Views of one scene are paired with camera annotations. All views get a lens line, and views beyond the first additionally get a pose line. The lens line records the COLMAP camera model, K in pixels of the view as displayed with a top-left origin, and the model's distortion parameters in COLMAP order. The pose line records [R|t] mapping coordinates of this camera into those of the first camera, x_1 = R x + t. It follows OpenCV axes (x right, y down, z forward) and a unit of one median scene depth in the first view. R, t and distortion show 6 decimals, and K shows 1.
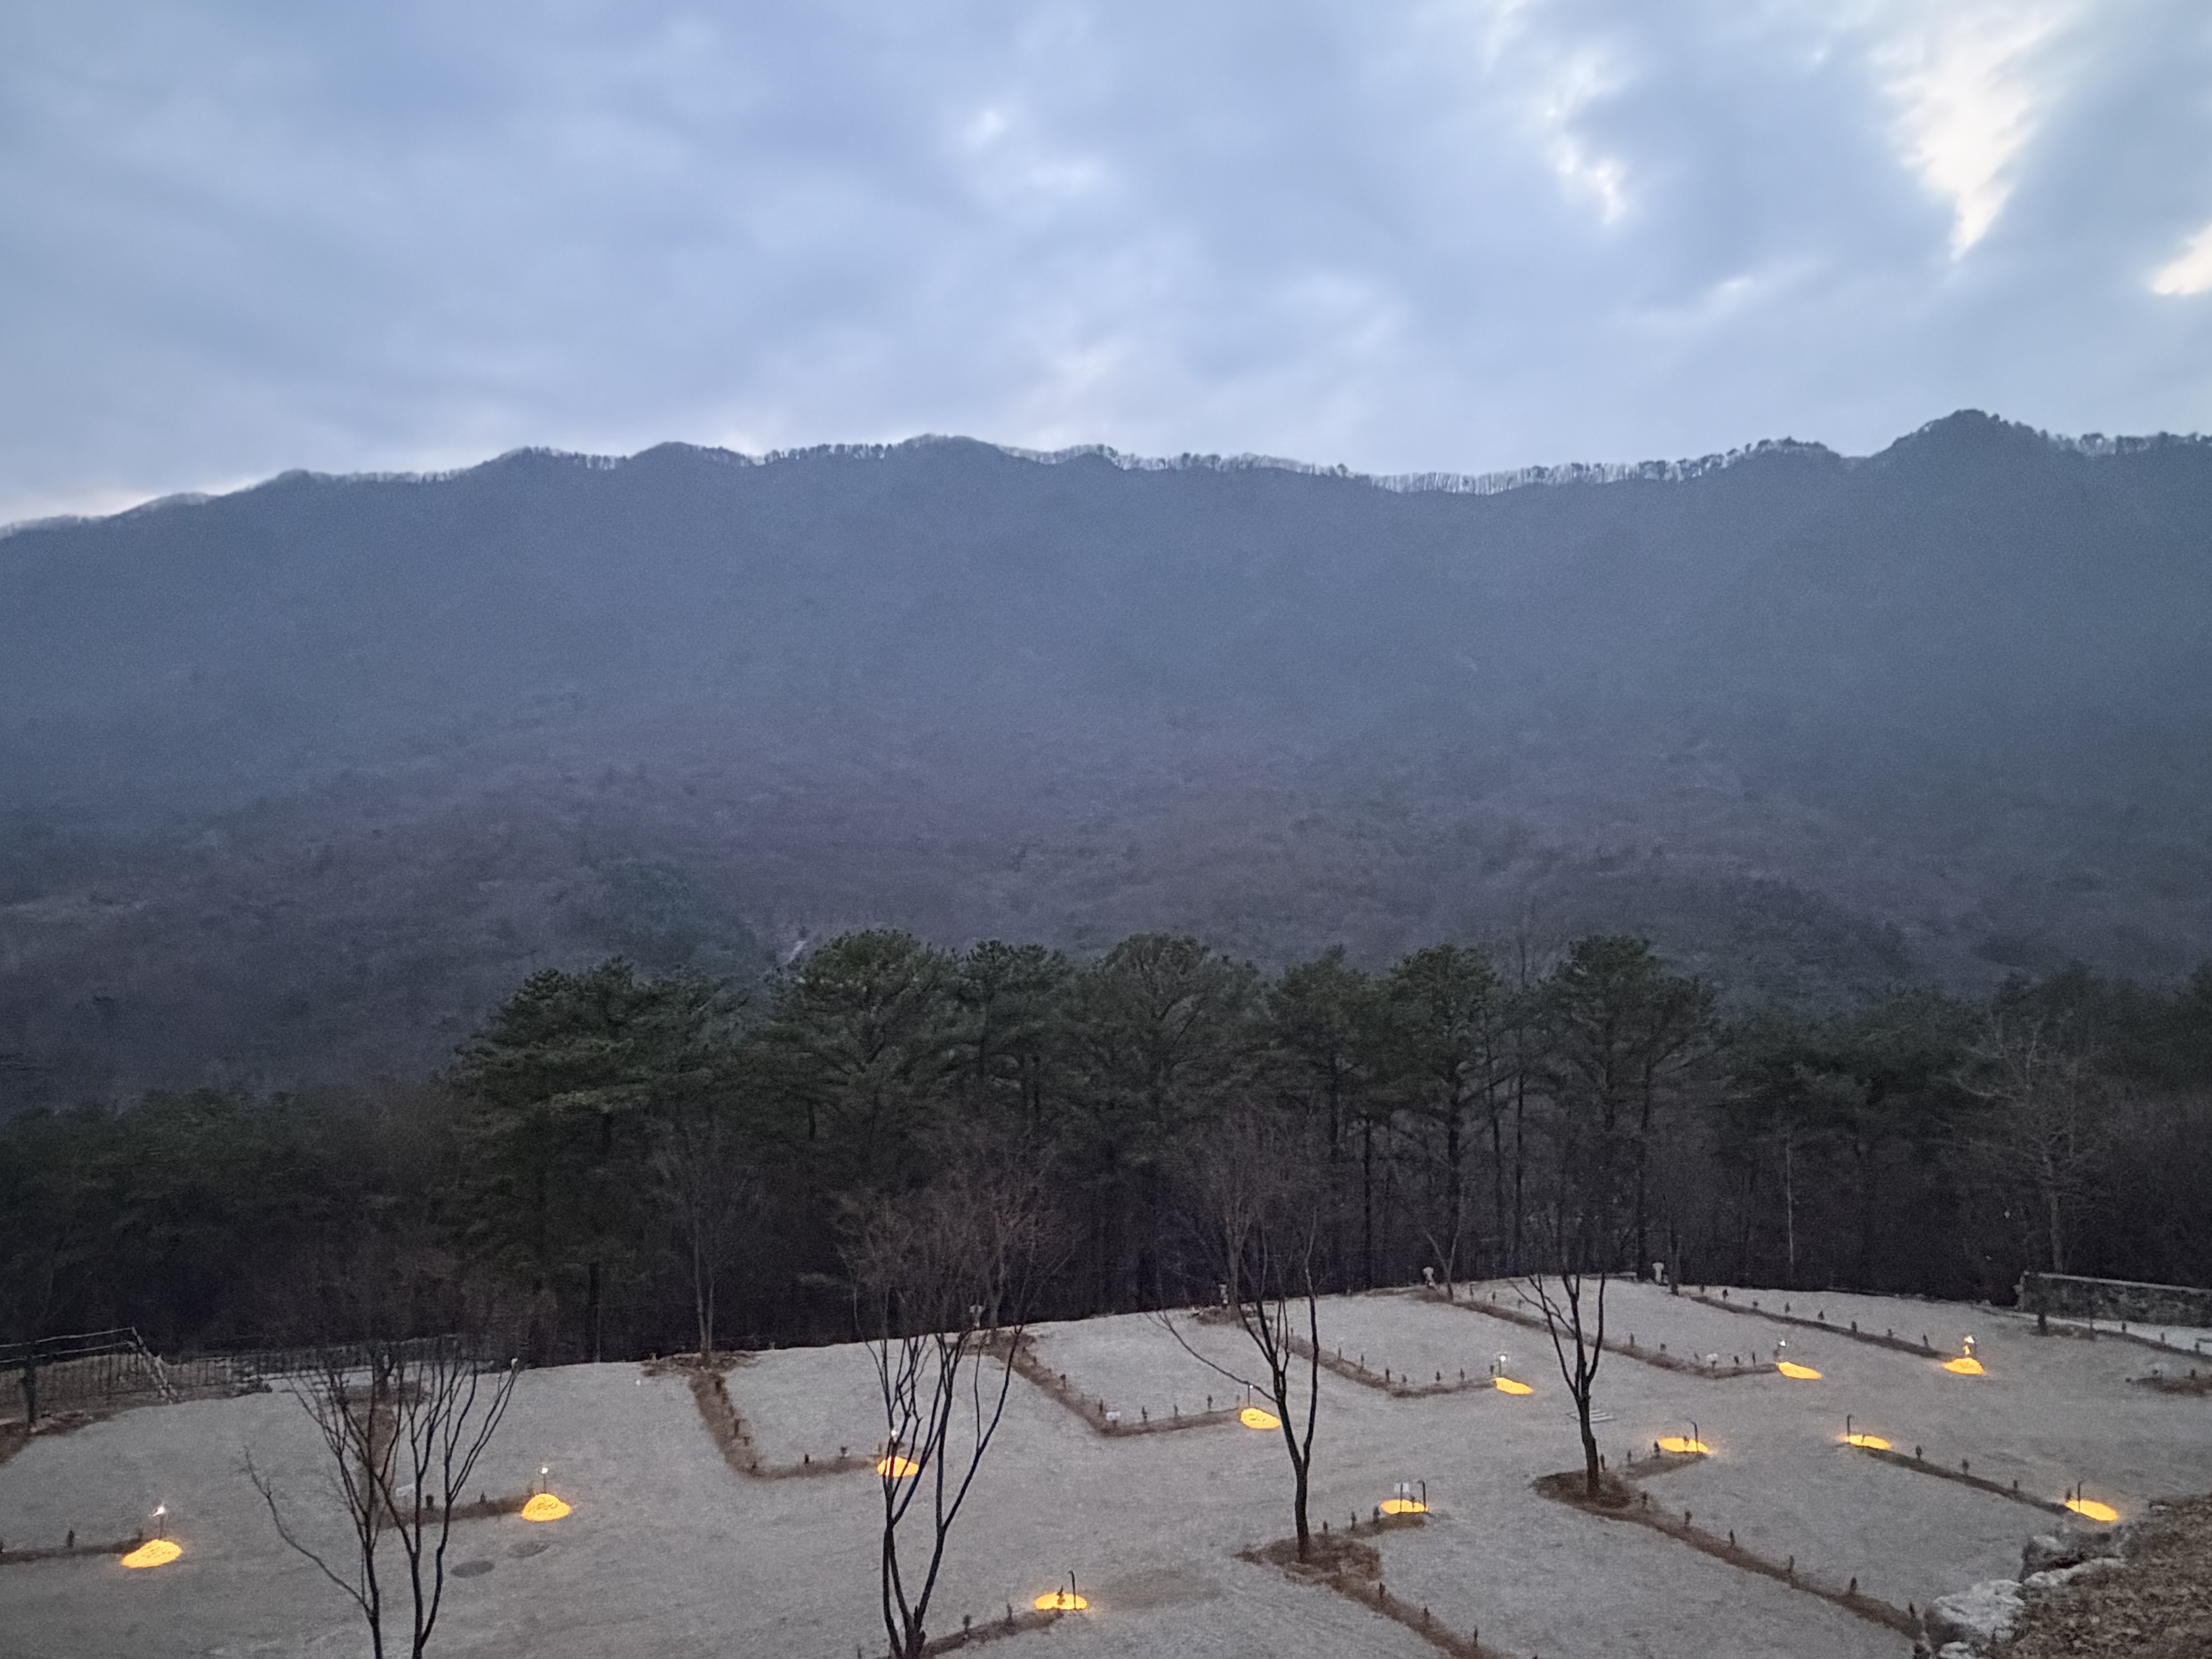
lens RADIAL K [[1520.5, 0, 1100.7], [0, 1520.5, 836.7], [0, 0, 1]] dist [-0.001127, 0.002115]
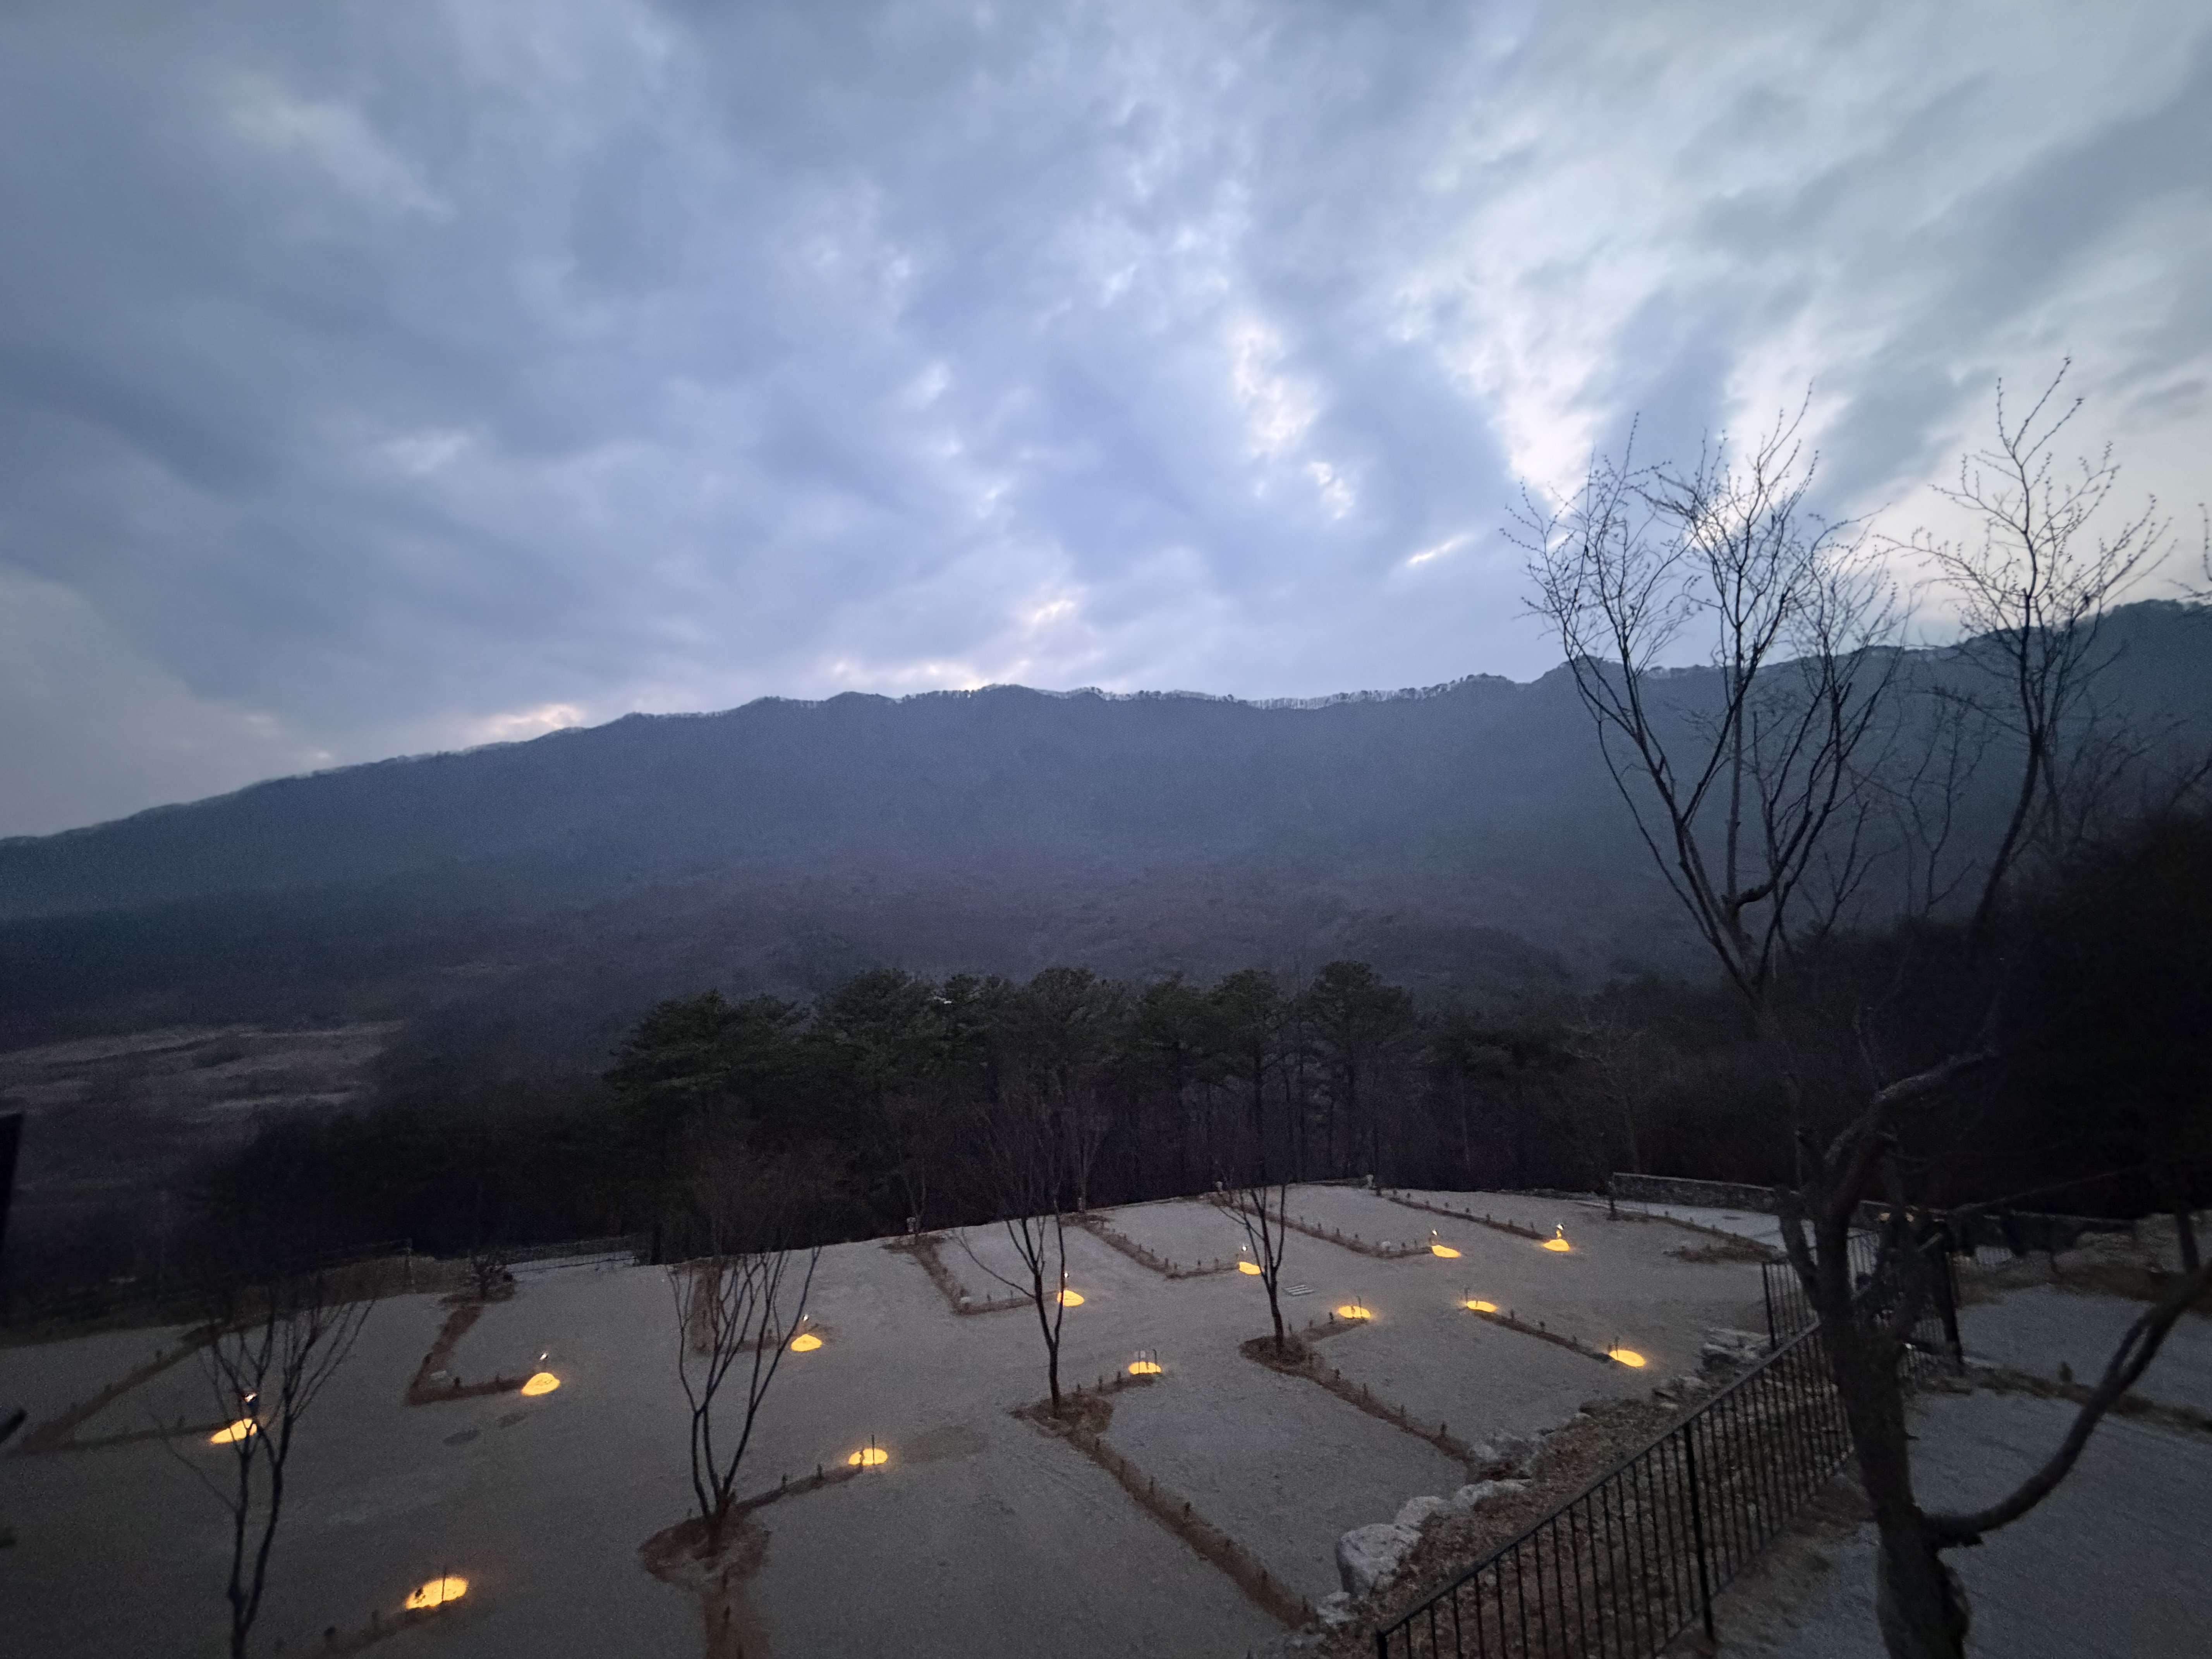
lens RADIAL K [[880.8, 0, 1101.0], [0, 880.8, 831.5], [0, 0, 1]] dist [0.000530, 0.000008]
pose [[0.999697, -0.024570, 0.001324, 0.101692], [0.024589, 0.995600, -0.090420, 0.008123], [0.000903, 0.090425, 0.995903, 0.078515]]
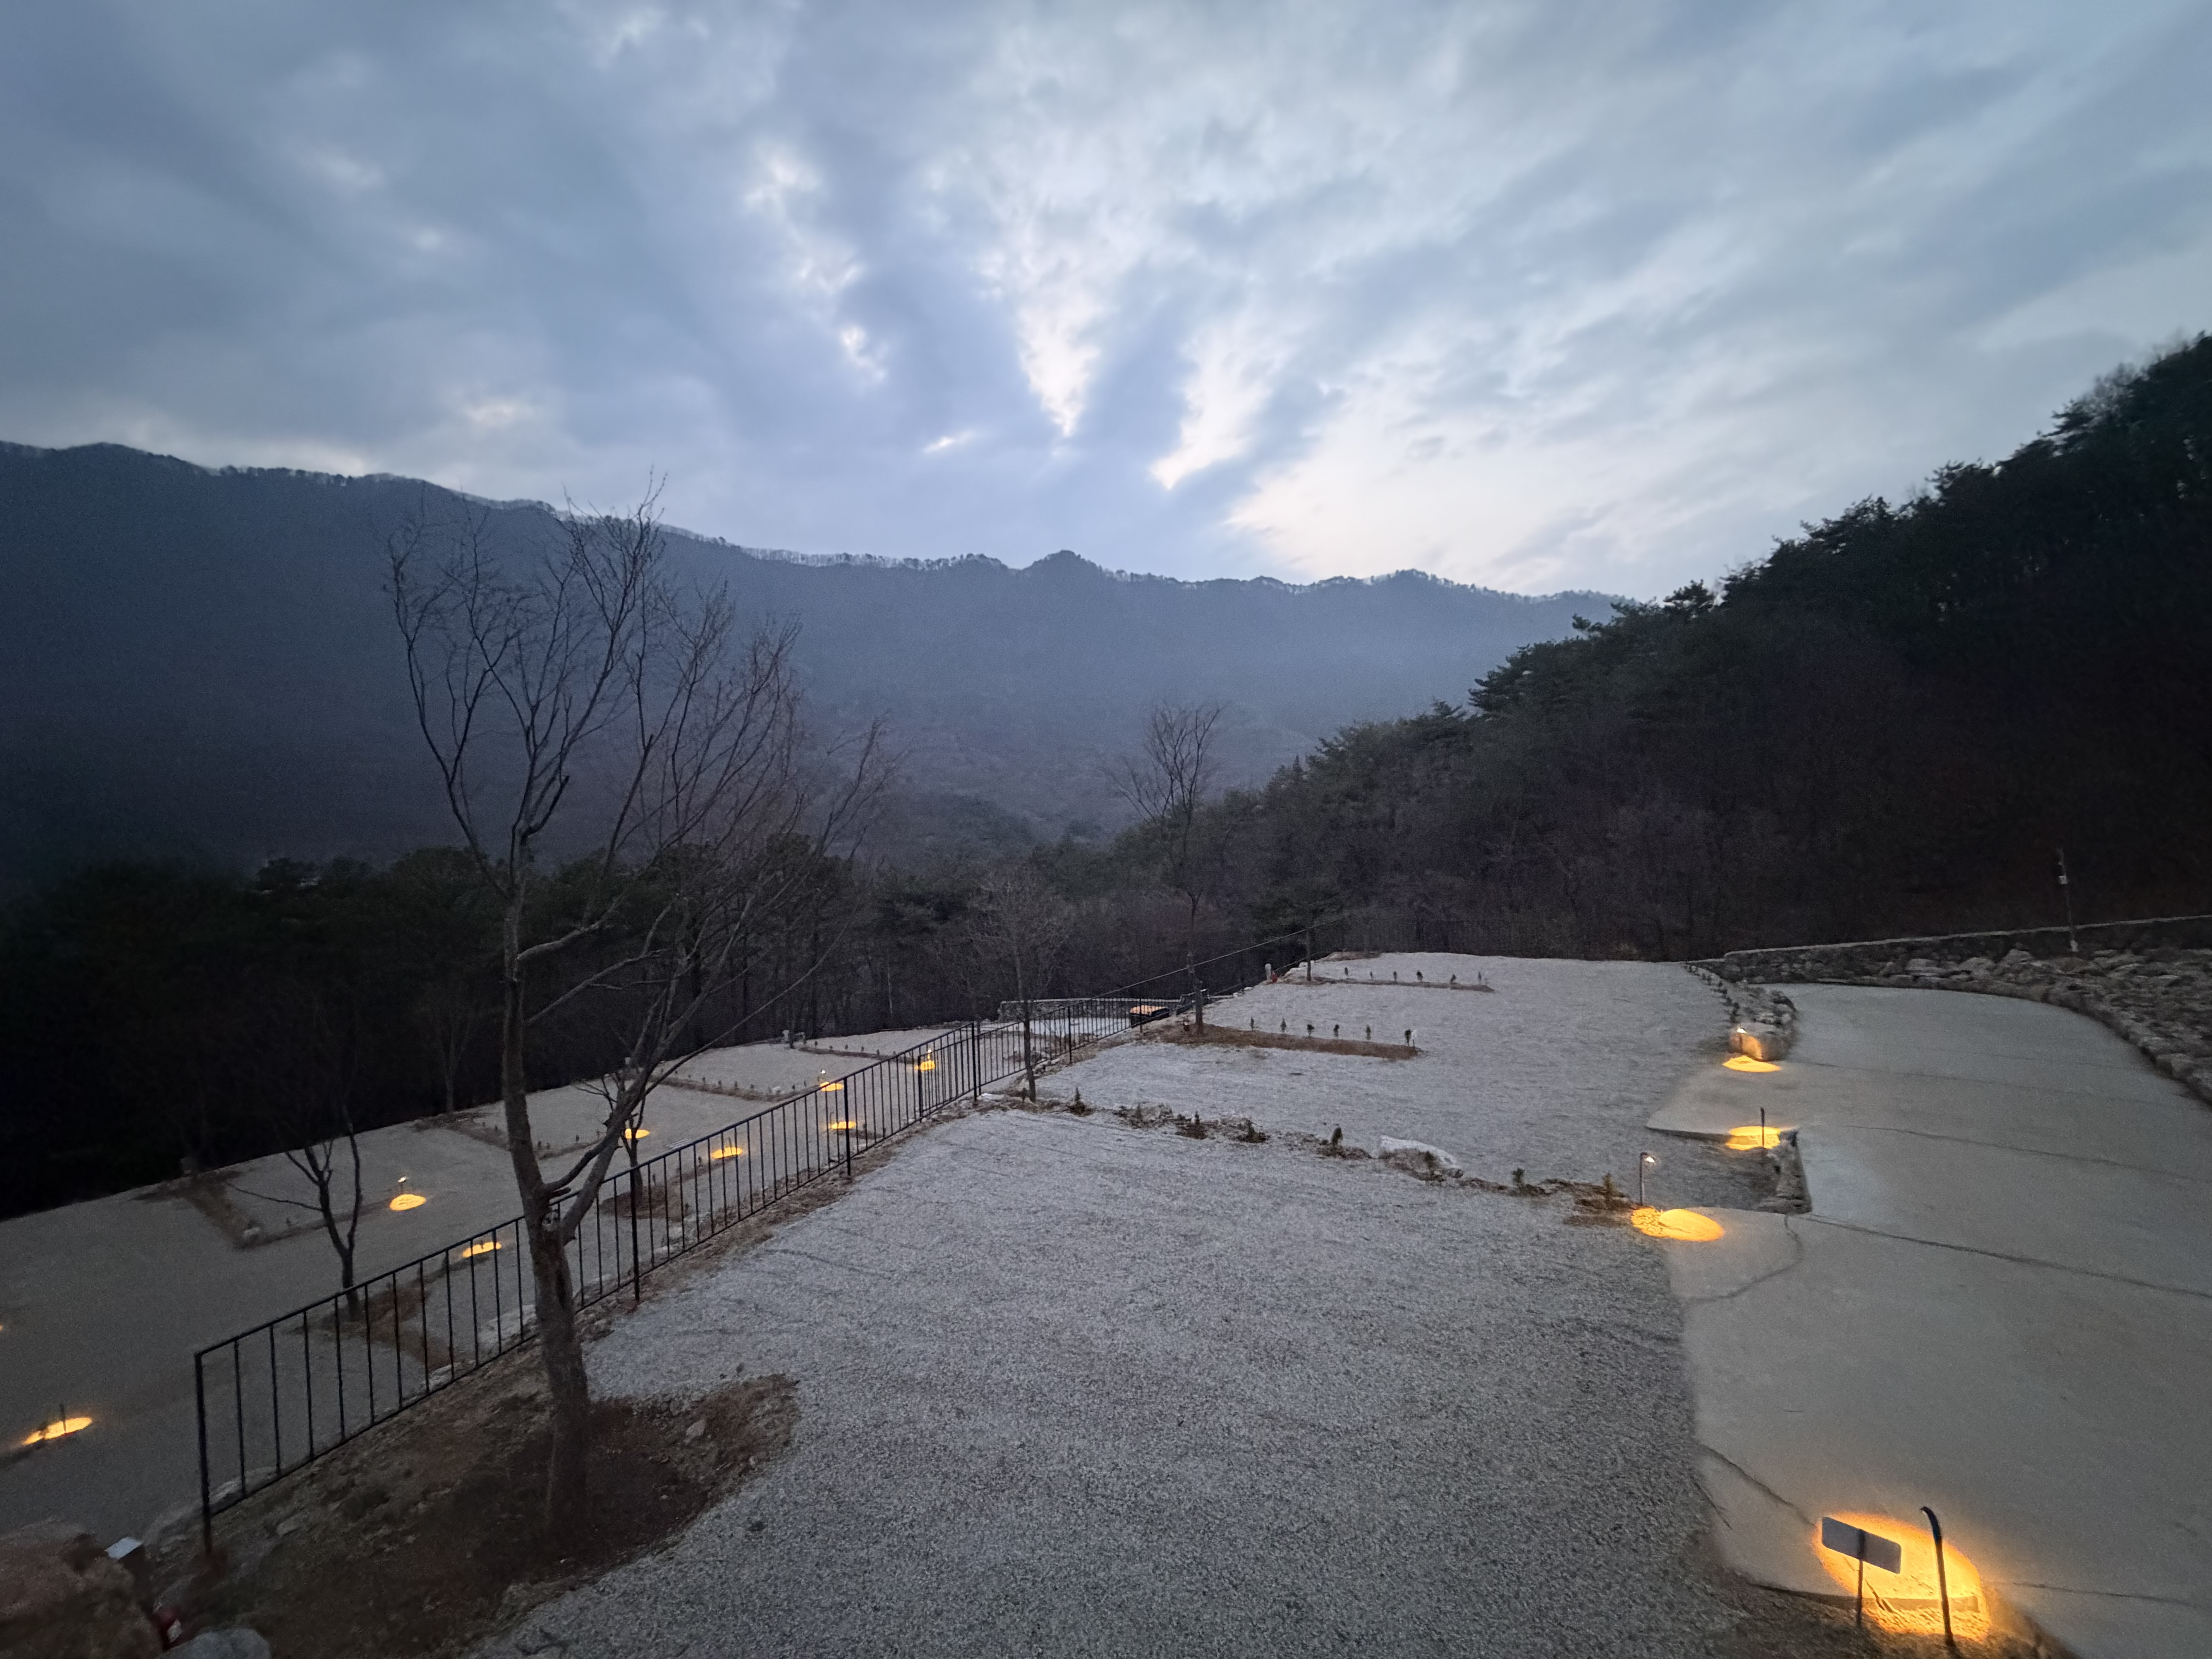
lens RADIAL K [[880.8, 0, 1101.0], [0, 880.8, 831.5], [0, 0, 1]] dist [0.000530, 0.000008]
pose [[0.853493, -0.042653, 0.519356, 0.168351], [0.008017, 0.997601, 0.068755, -0.000087], [-0.521043, -0.054518, 0.851788, 0.010934]]
